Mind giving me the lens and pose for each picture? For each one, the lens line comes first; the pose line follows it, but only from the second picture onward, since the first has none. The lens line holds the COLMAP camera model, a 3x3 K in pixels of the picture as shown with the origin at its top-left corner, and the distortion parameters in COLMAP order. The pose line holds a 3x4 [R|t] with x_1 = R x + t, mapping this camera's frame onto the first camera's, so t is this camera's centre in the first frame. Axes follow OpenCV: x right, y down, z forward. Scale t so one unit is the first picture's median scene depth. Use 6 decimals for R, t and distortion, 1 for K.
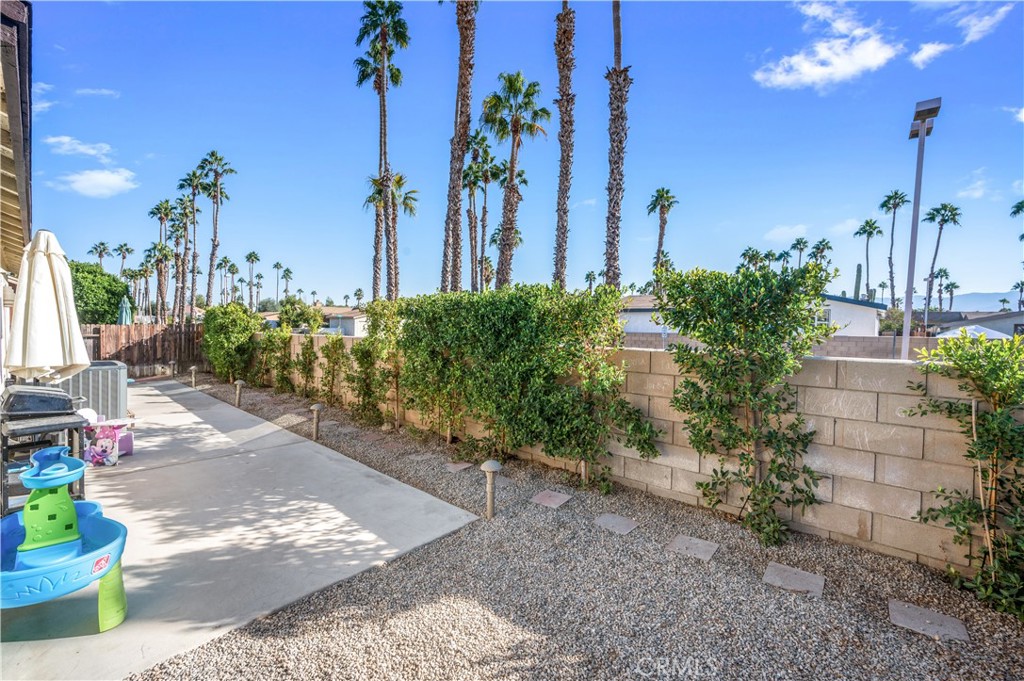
lens RADIAL K [[427.8, 0, 516.0], [0, 427.8, 335.9], [0, 0, 1]] dist [0.010027, 0.000287]
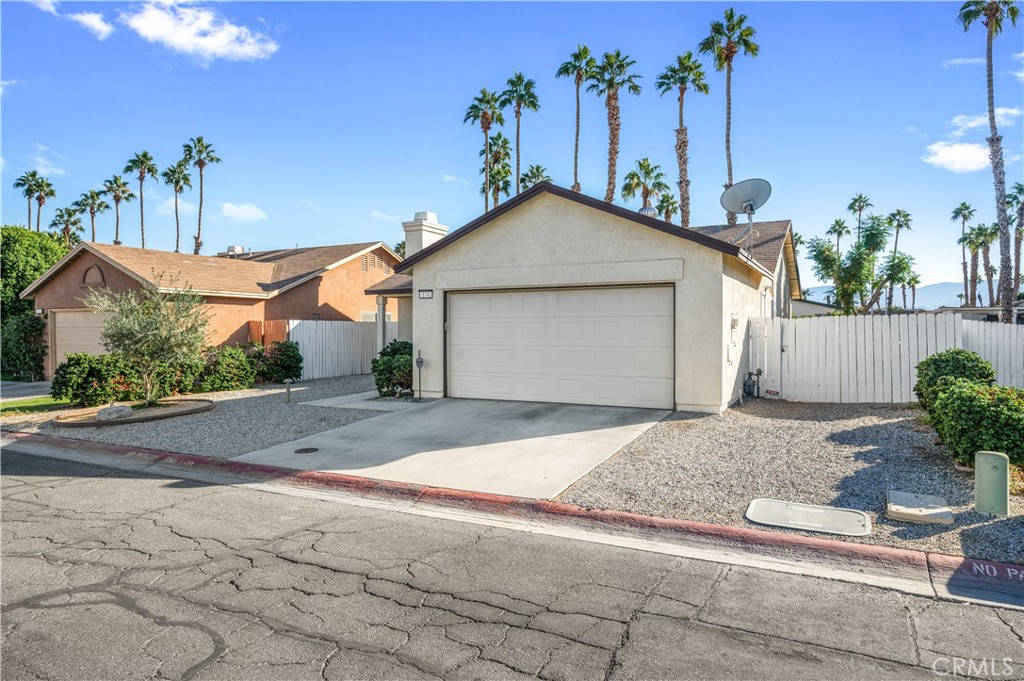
lens RADIAL K [[639.0, 0, 513.8], [0, 639.0, 331.9], [0, 0, 1]] dist [0.007964, 0.000649]
pose [[0.975149, -0.017600, 0.220848, -1.958972], [0.022917, 0.999505, -0.021535, 0.063126], [-0.220360, 0.026061, 0.975070, -2.184398]]
